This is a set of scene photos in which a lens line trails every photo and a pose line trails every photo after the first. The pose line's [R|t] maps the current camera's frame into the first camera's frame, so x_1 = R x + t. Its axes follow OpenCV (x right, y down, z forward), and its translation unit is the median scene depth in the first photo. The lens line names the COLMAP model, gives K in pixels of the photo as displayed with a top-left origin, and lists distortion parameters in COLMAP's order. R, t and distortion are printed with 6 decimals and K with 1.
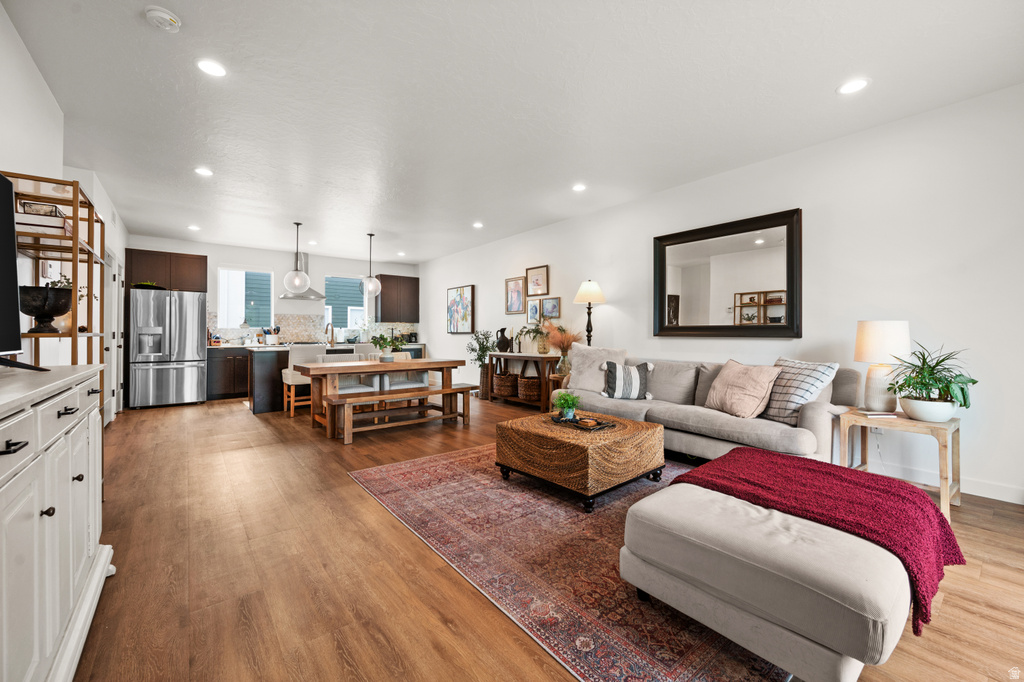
lens RADIAL K [[409.6, 0, 517.4], [0, 409.6, 334.2], [0, 0, 1]] dist [0.001995, 0.000211]
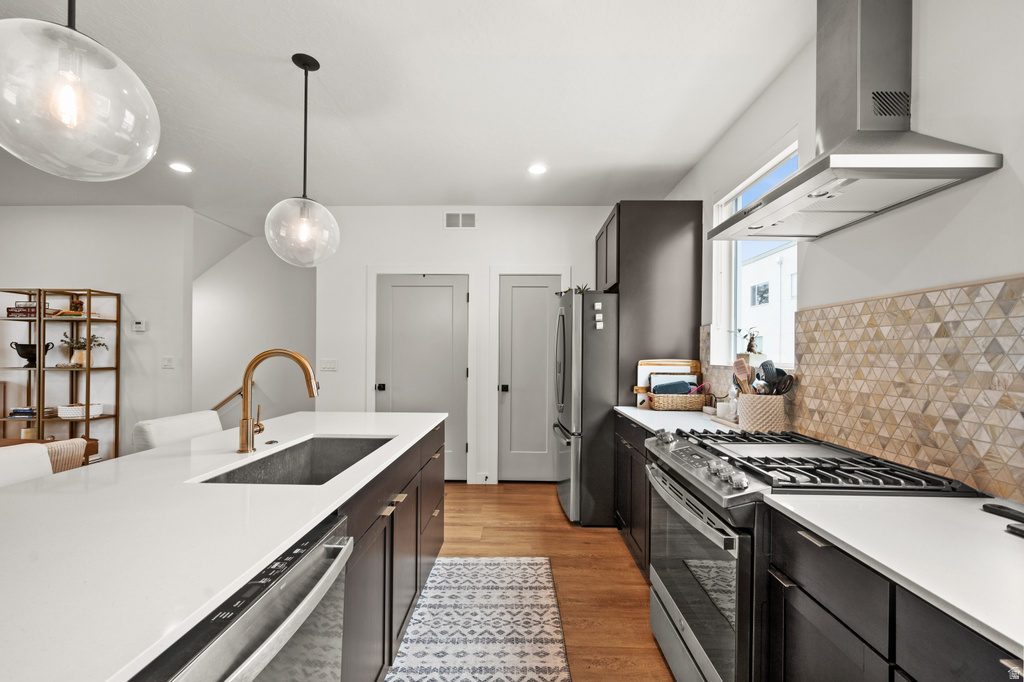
lens RADIAL K [[415.1, 0, 512.8], [0, 415.1, 352.6], [0, 0, 1]] dist [0.012664, 0.000067]
pose [[-0.646392, -0.003271, -0.762999, -0.359862], [-0.005738, 0.999983, 0.000574, -0.028569], [0.762984, 0.004750, -0.646400, 1.265120]]
